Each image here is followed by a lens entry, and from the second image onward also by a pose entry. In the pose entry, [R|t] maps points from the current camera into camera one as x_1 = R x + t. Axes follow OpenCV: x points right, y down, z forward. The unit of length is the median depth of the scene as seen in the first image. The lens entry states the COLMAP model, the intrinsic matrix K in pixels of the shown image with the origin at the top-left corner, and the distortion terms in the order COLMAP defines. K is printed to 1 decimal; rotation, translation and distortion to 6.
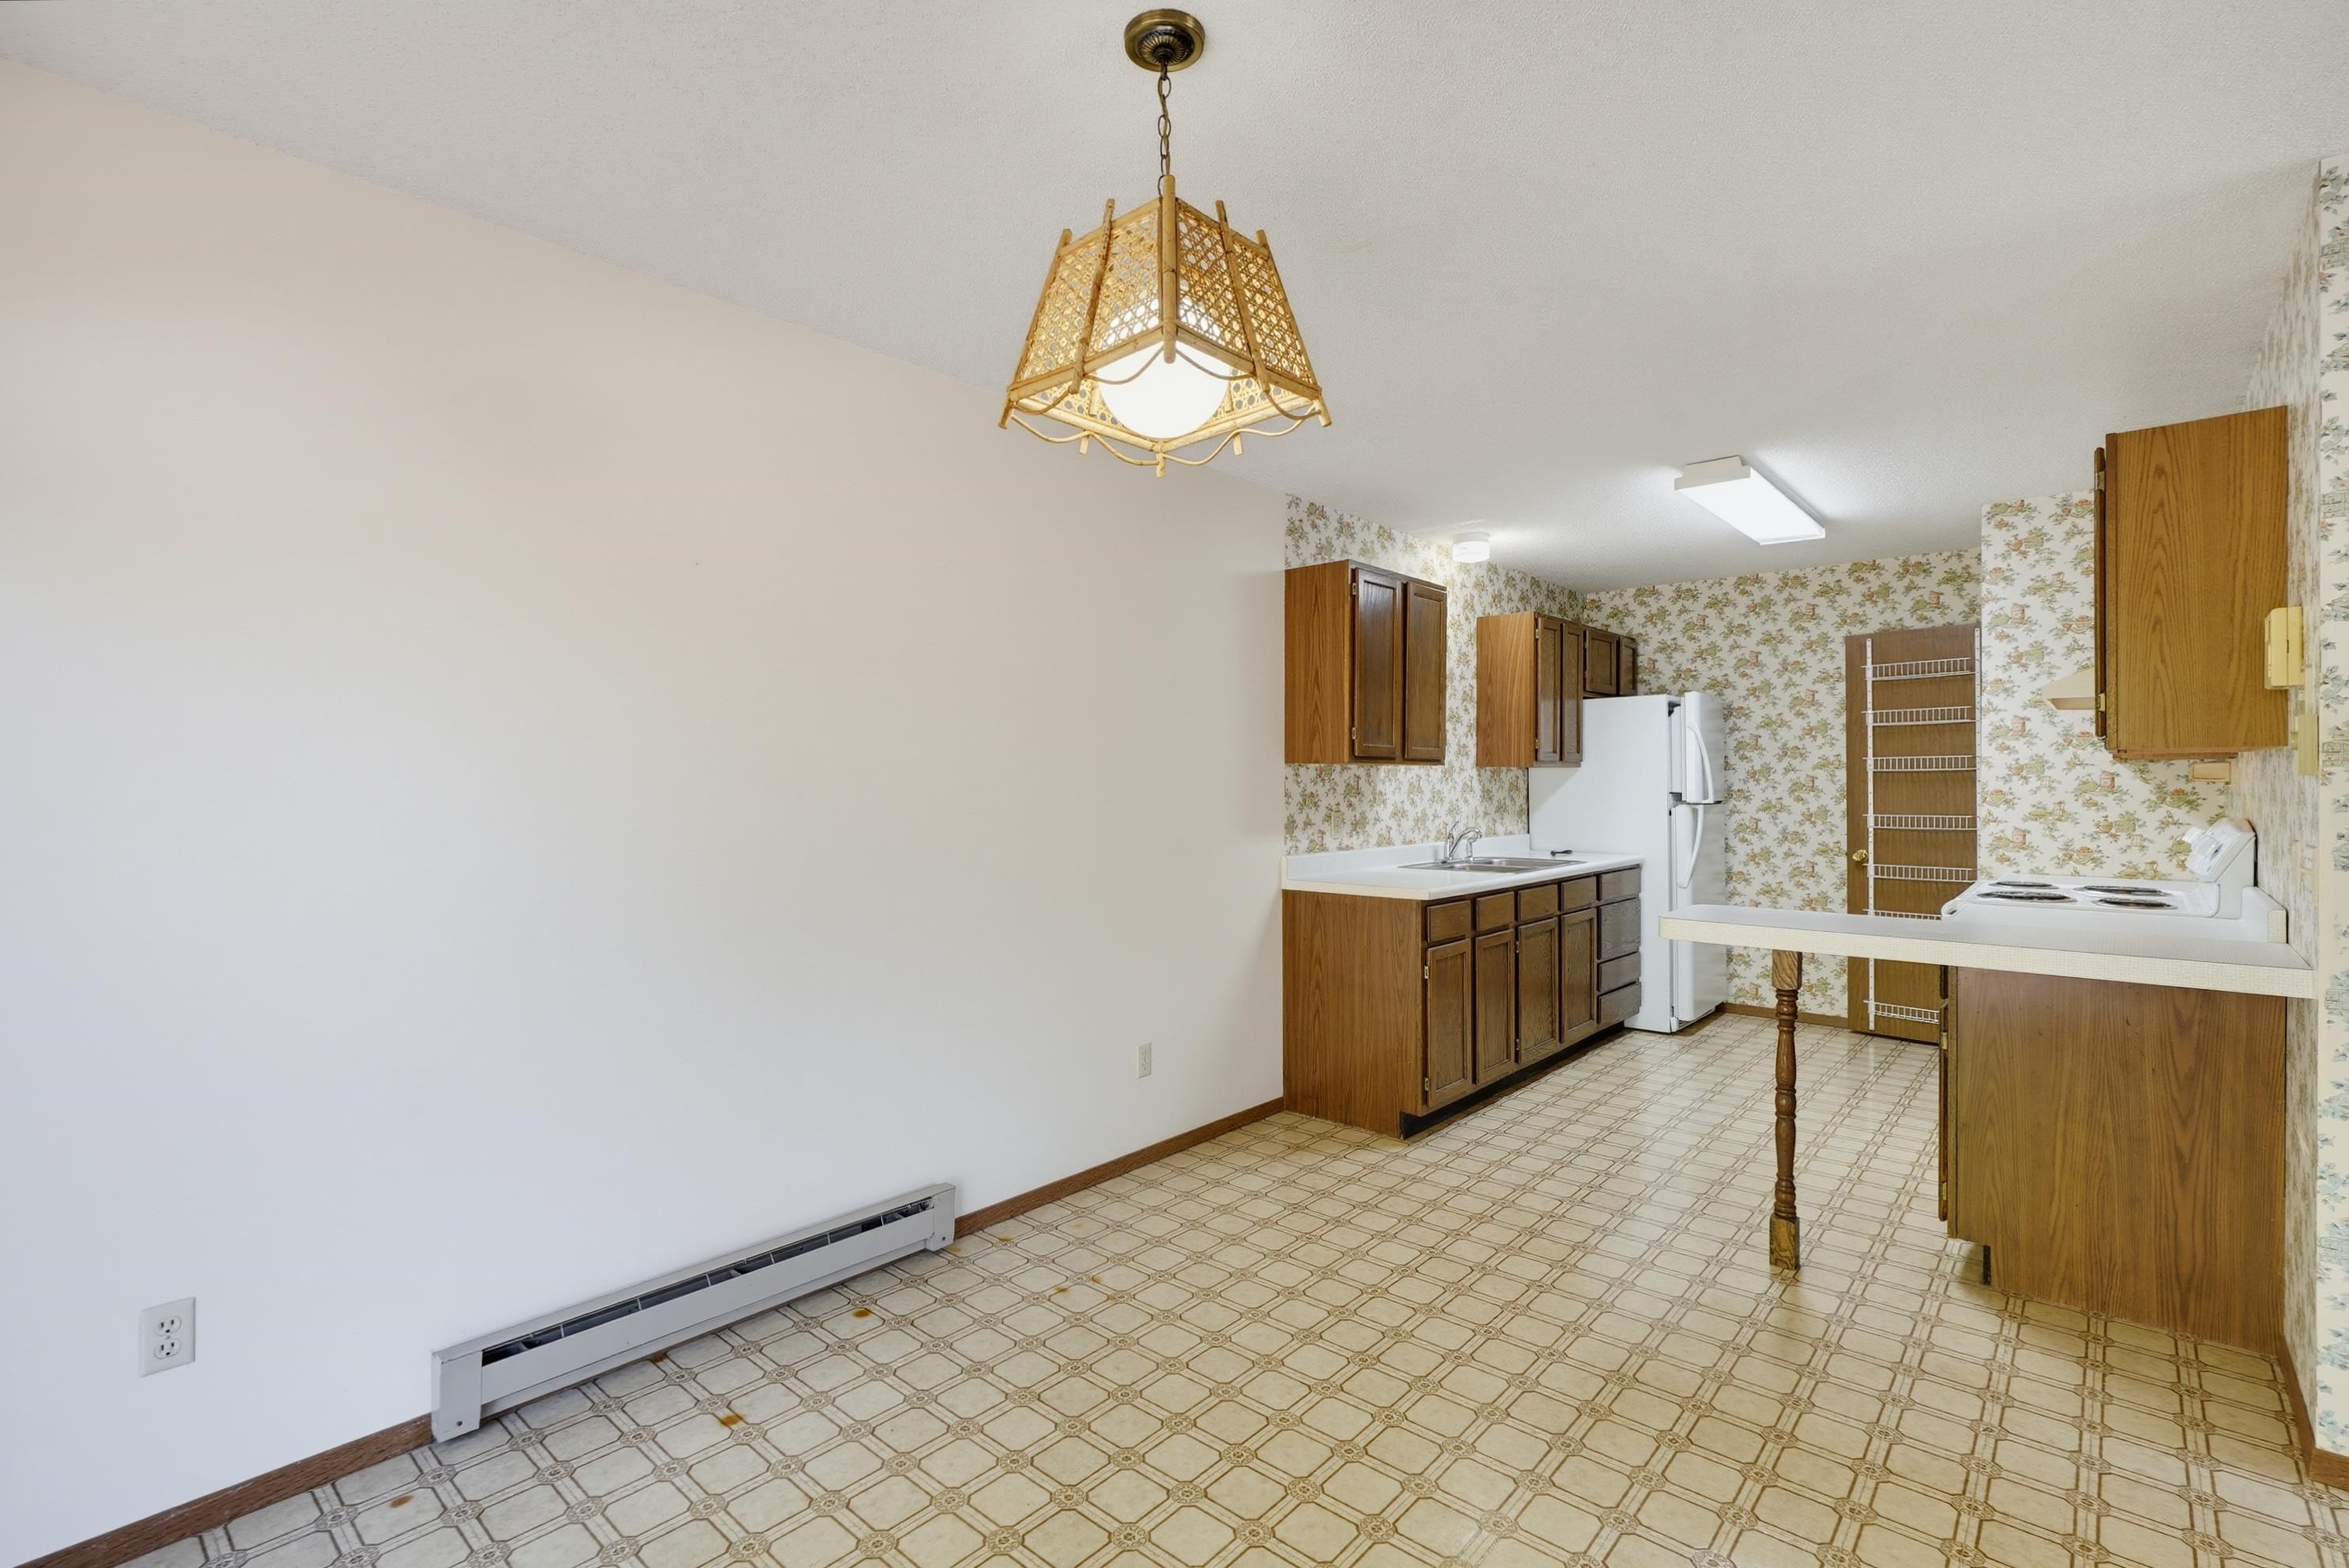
lens RADIAL K [[1067.8, 0, 1159.4], [0, 1067.8, 792.8], [0, 0, 1]] dist [-0.003250, 0.000849]
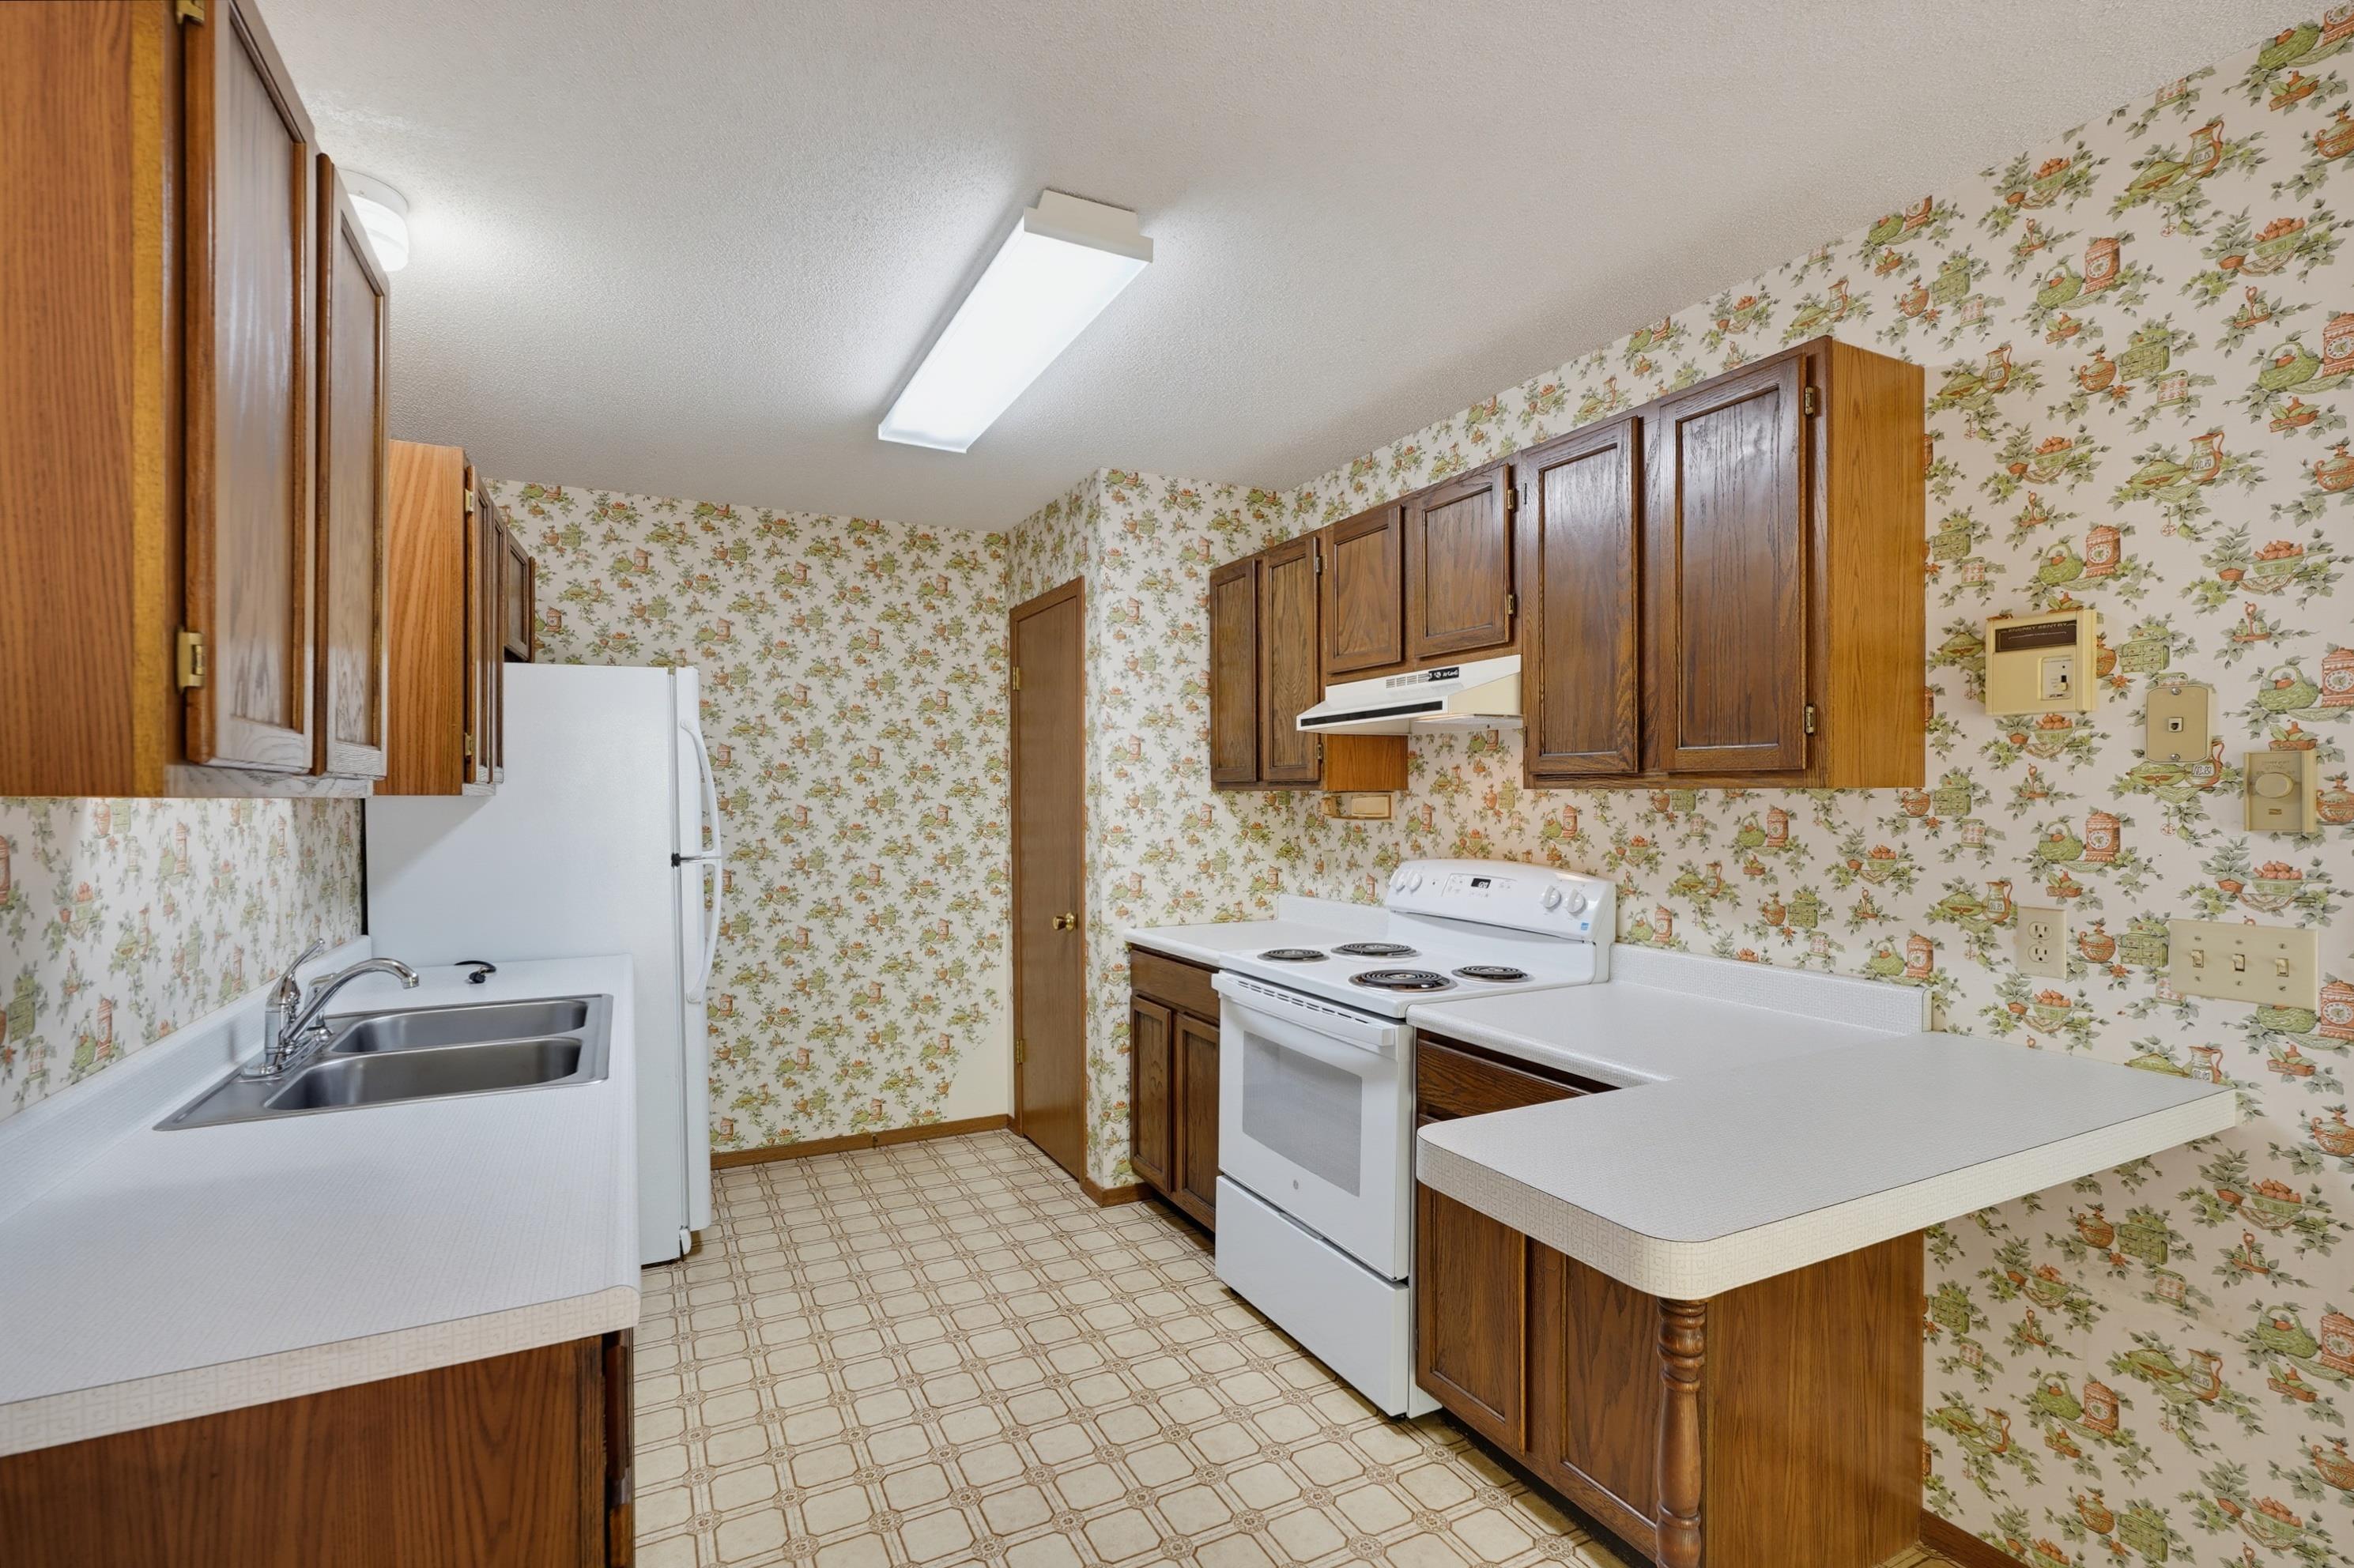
lens RADIAL K [[1070.0, 0, 1161.9], [0, 1070.0, 792.8], [0, 0, 1]] dist [-0.003250, 0.000849]
pose [[0.365075, 0.001868, 0.930976, 0.045681], [0.013101, 0.999889, -0.007144, -0.020171], [-0.930886, 0.014805, 0.365009, 0.621743]]
